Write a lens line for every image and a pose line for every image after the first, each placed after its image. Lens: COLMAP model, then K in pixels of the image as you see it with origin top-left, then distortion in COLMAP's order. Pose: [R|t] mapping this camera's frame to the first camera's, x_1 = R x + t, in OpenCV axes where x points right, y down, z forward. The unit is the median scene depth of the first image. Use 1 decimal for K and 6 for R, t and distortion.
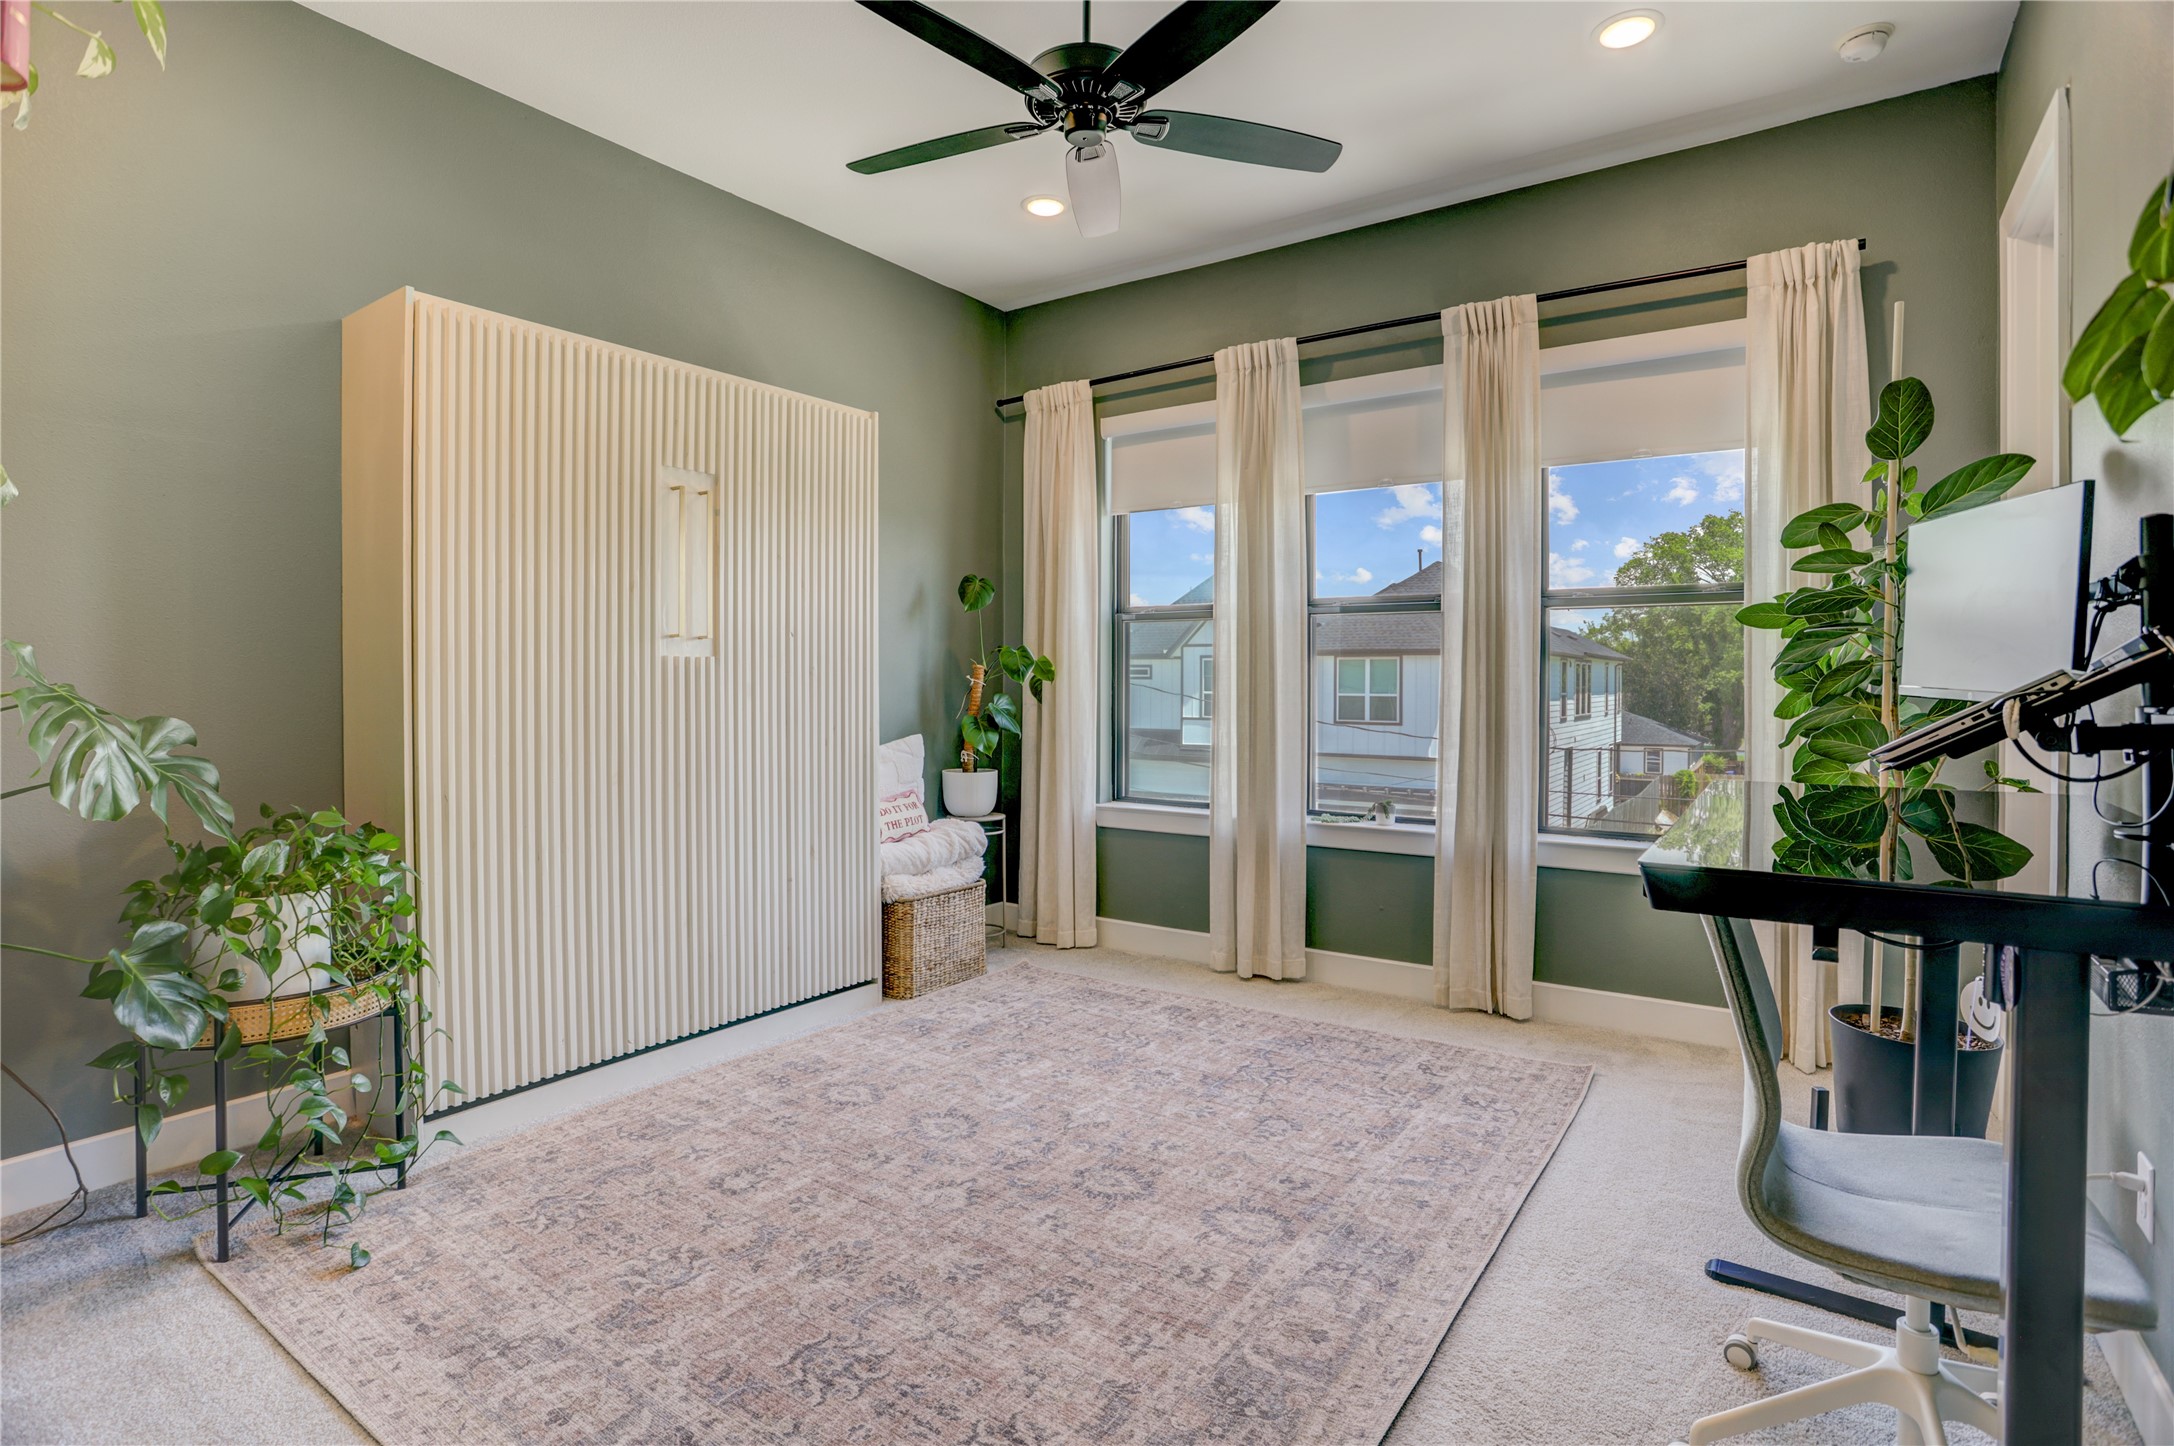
lens RADIAL K [[1064.0, 0, 1084.0], [0, 1064.0, 716.4], [0, 0, 1]] dist [-0.057625, 0.018855]
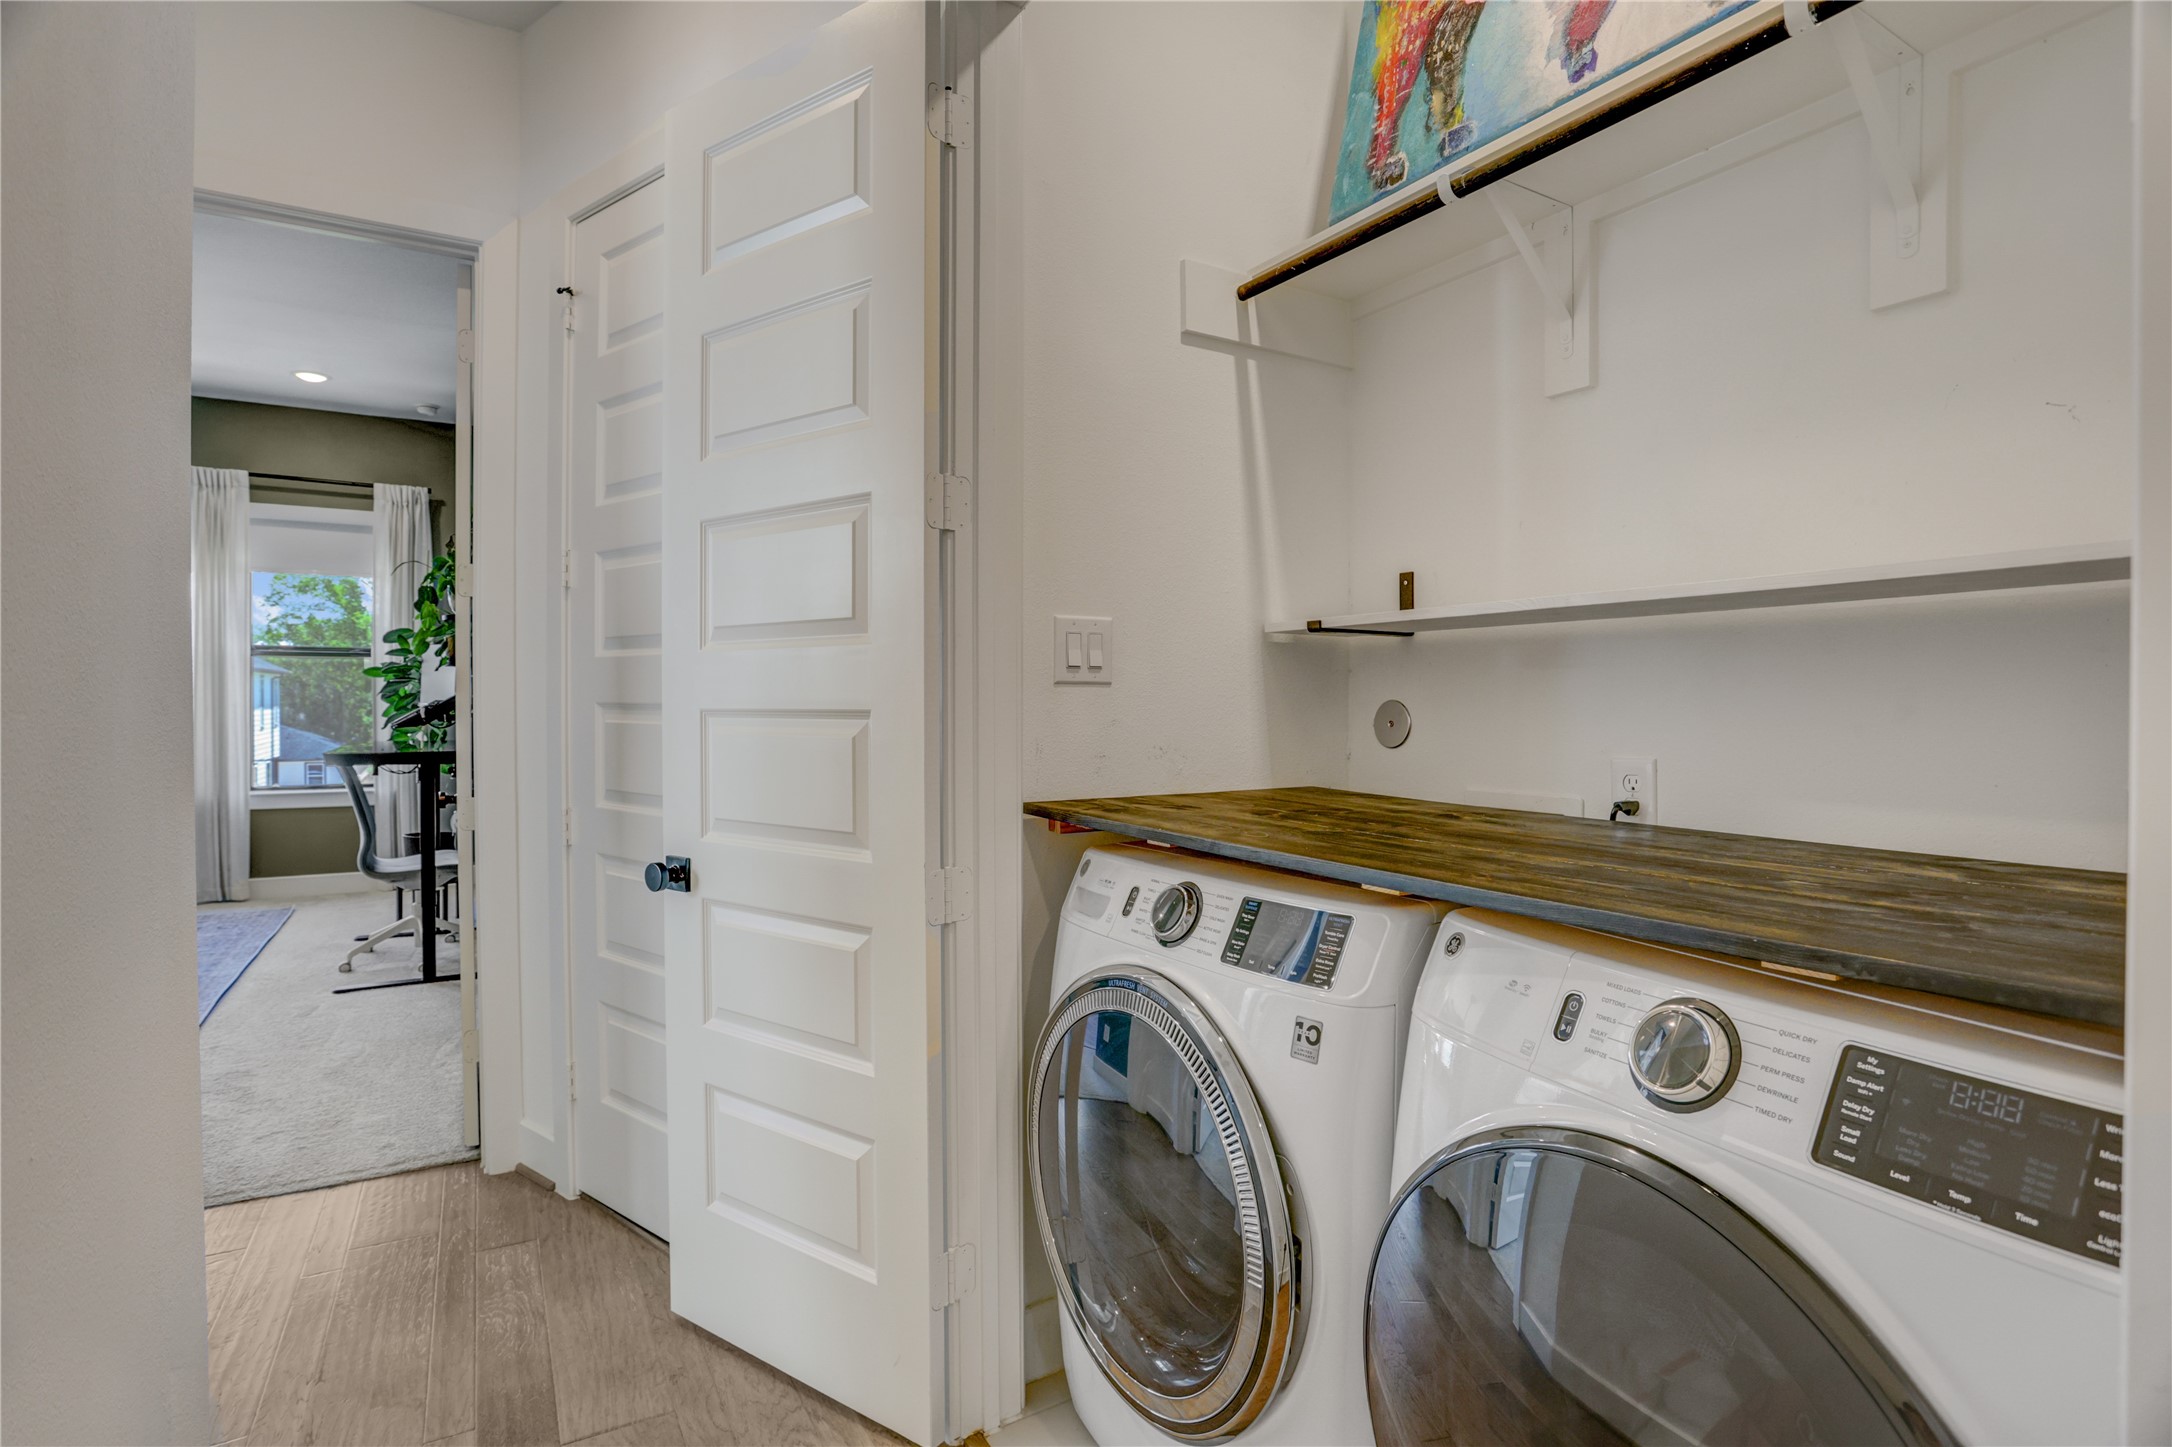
lens RADIAL K [[1063.0, 0, 1085.5], [0, 1063.0, 718.0], [0, 0, 1]] dist [-0.057625, 0.018855]
pose [[0.418644, -0.008471, 0.908111, -0.595309], [0.018805, 0.999823, 0.000657, 0.024284], [-0.907956, 0.016802, 0.418729, -1.064908]]
